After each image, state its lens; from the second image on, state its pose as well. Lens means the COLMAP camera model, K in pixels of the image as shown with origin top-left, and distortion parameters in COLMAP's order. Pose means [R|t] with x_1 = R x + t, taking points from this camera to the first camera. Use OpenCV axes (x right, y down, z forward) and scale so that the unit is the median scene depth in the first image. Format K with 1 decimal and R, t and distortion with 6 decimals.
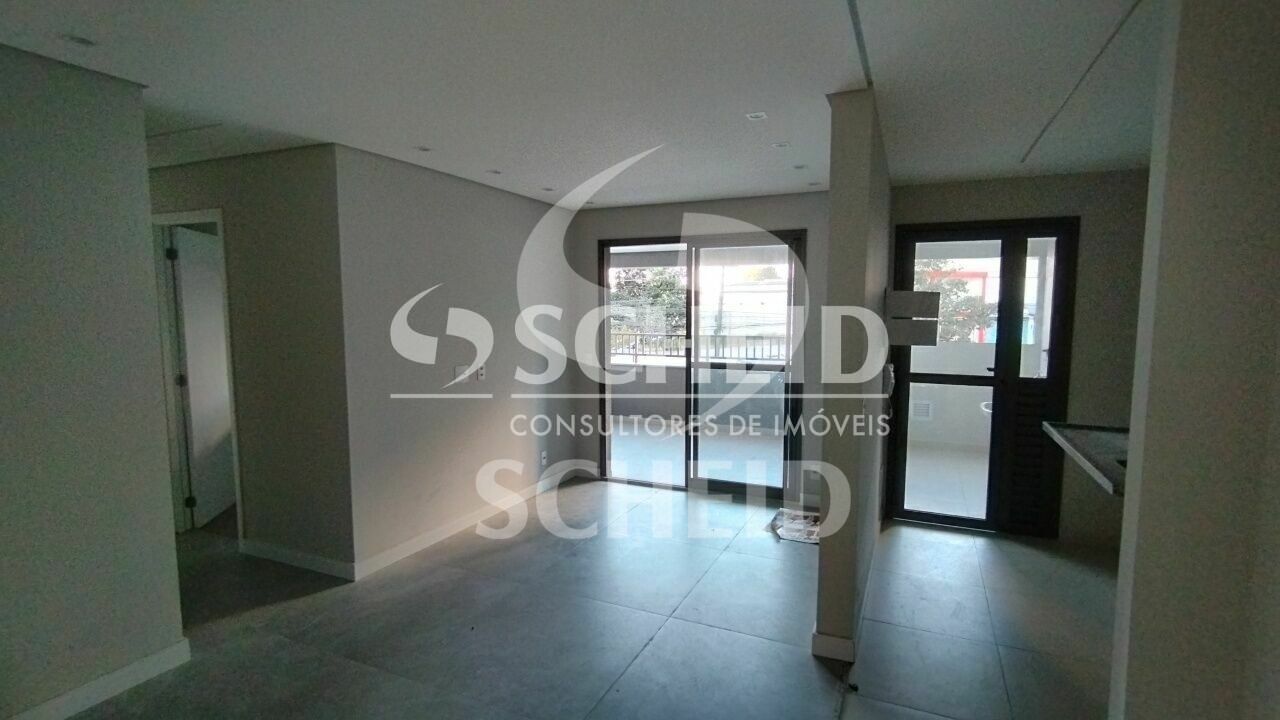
lens RADIAL K [[589.4, 0, 640.2], [0, 589.4, 363.2], [0, 0, 1]] dist [-0.000340, -0.000063]
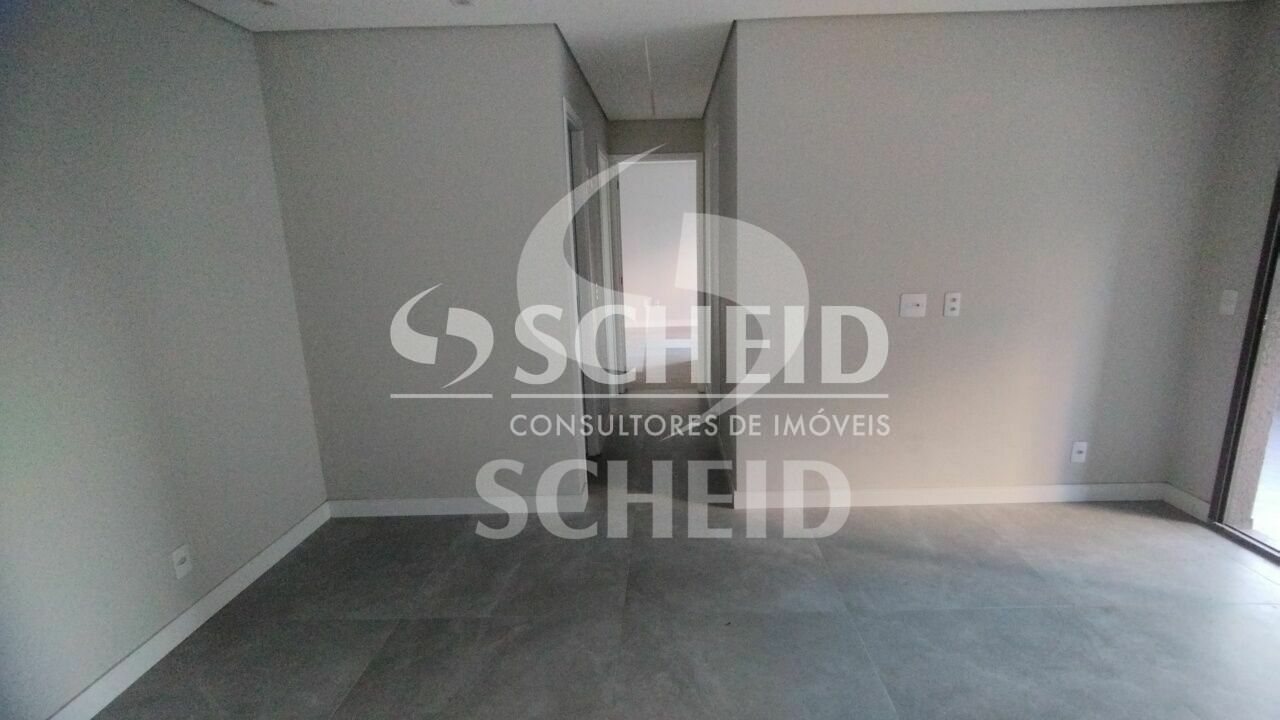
lens RADIAL K [[589.4, 0, 644.7], [0, 589.4, 362.6], [0, 0, 1]] dist [-0.000340, -0.000063]
pose [[0.409059, 0.199913, -0.890340, 0.274187], [-0.045603, 0.978966, 0.198860, -0.051015], [0.911368, -0.040743, 0.409572, 0.495454]]
